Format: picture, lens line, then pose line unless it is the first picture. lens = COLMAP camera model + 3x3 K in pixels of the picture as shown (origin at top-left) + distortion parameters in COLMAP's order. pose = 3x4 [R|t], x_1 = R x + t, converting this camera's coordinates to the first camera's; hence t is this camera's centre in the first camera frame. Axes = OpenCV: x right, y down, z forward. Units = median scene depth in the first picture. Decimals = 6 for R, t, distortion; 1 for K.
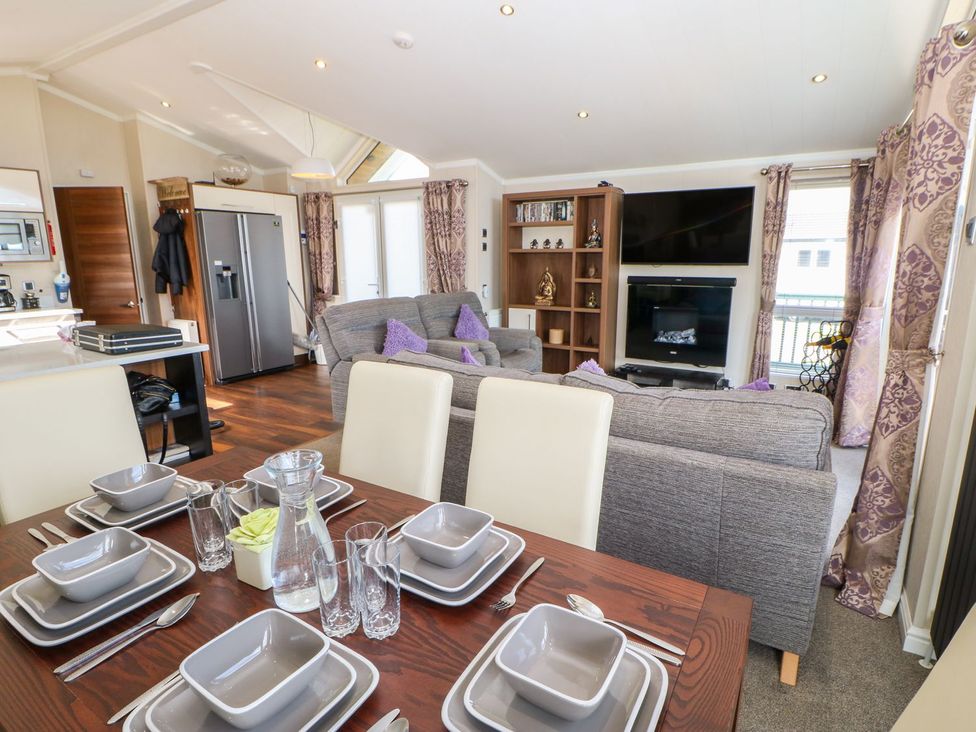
lens RADIAL K [[517.6, 0, 493.1], [0, 517.6, 366.6], [0, 0, 1]] dist [0.005955, -0.019789]
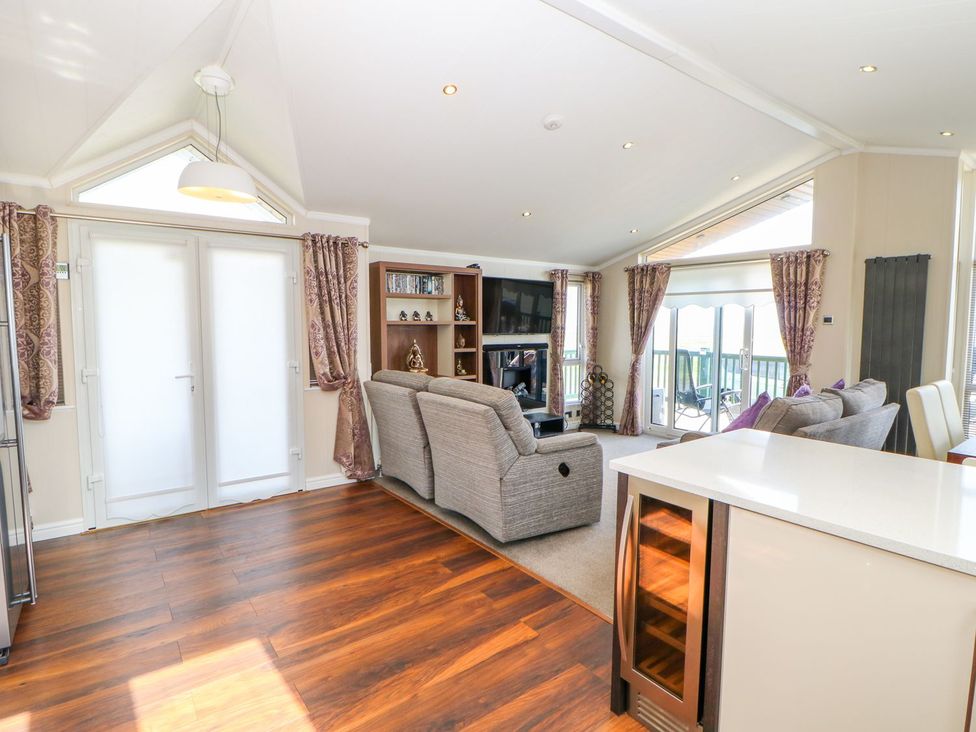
lens RADIAL K [[517.6, 0, 493.1], [0, 517.6, 366.6], [0, 0, 1]] dist [0.005955, -0.019789]
pose [[0.376660, -0.074424, 0.923357, -0.803739], [0.190958, 0.981597, 0.001222, -0.123572], [-0.906456, 0.175862, 0.383941, 0.539754]]
